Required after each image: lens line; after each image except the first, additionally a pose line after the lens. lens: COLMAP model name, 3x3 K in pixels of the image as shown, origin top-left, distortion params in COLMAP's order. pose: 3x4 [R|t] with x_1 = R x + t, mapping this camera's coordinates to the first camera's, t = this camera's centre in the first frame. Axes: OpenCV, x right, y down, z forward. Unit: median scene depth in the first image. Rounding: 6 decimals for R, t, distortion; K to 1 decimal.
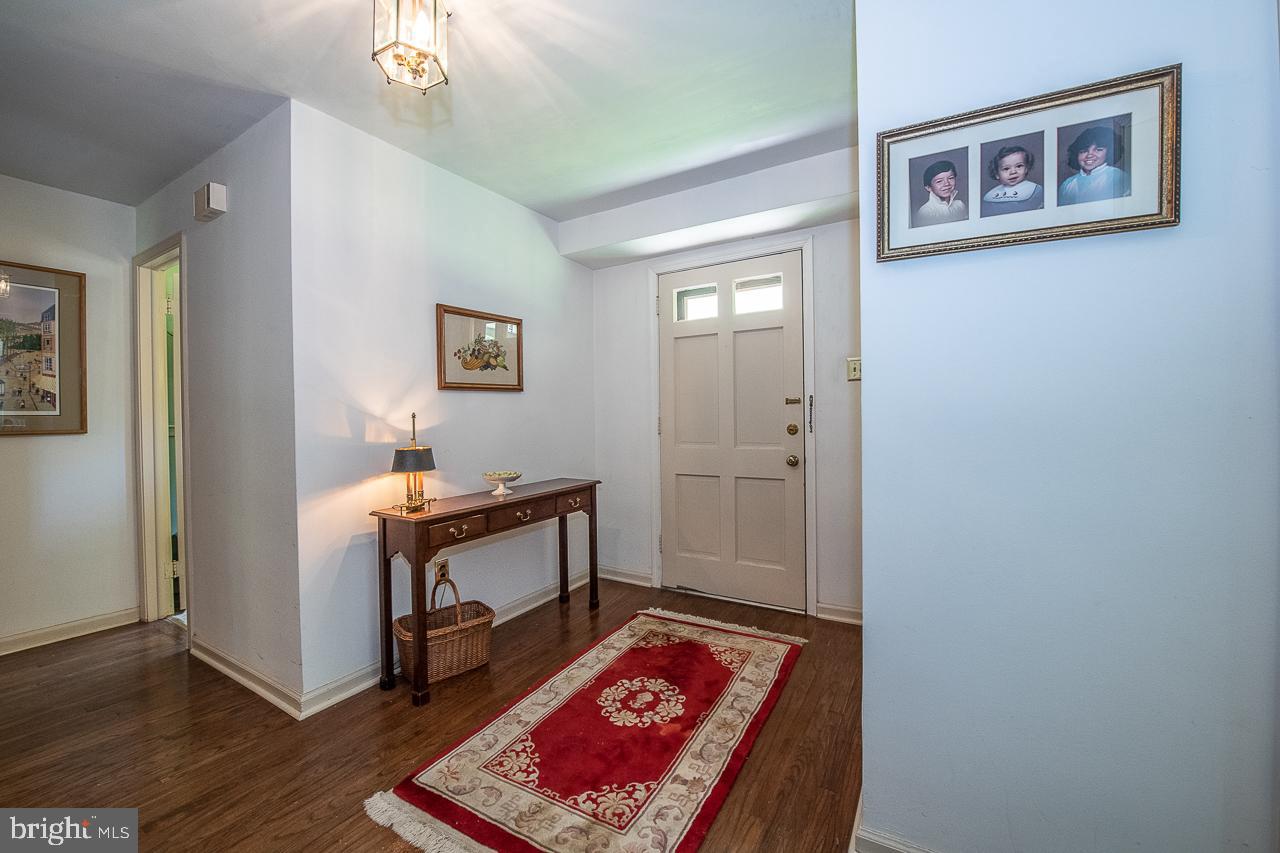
lens RADIAL K [[510.8, 0, 638.9], [0, 510.8, 423.8], [0, 0, 1]] dist [-0.019822, -0.000685]
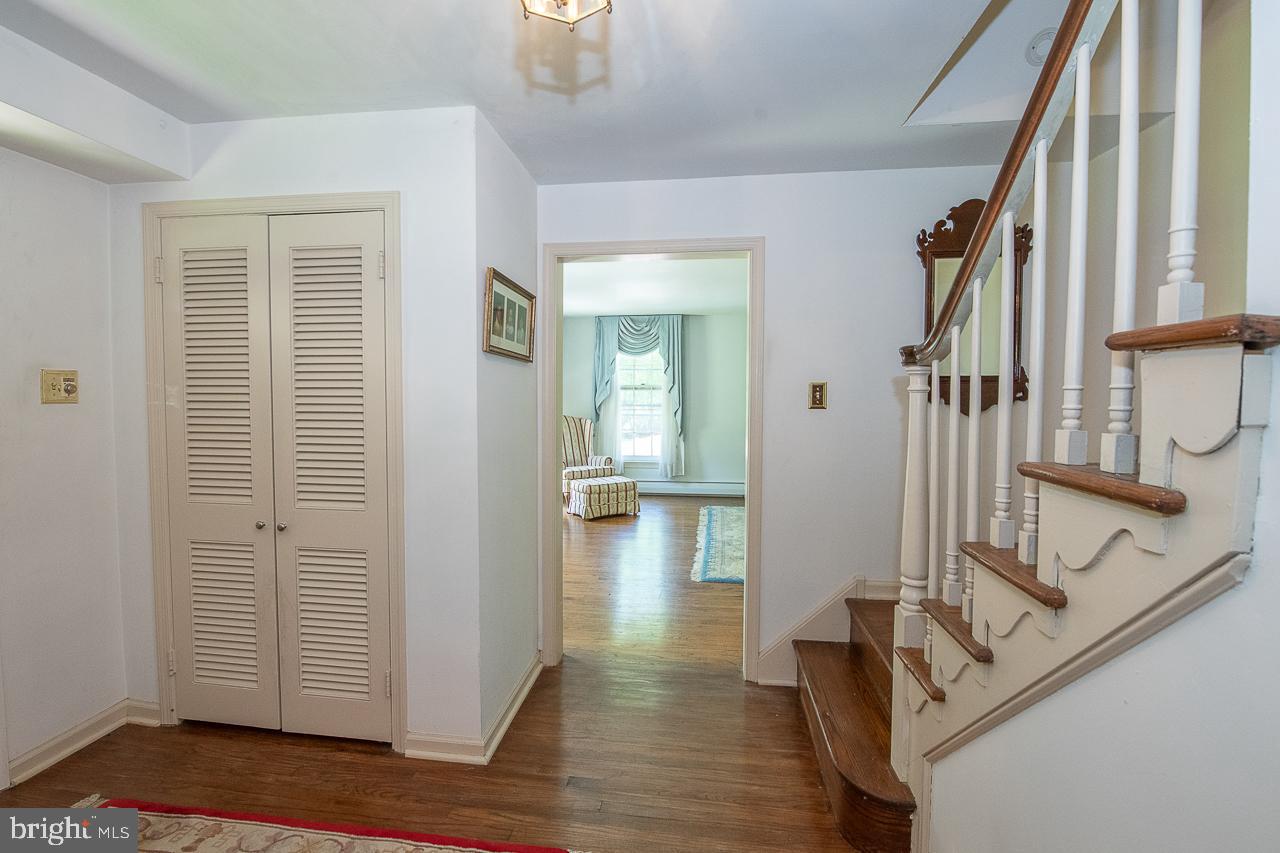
lens RADIAL K [[510.8, 0, 642.1], [0, 510.8, 422.3], [0, 0, 1]] dist [-0.019822, -0.000685]
pose [[-0.393313, -0.037373, 0.918645, -1.209115], [0.018824, 0.998637, 0.048687, -0.192097], [-0.919212, 0.036442, -0.392073, 1.287545]]
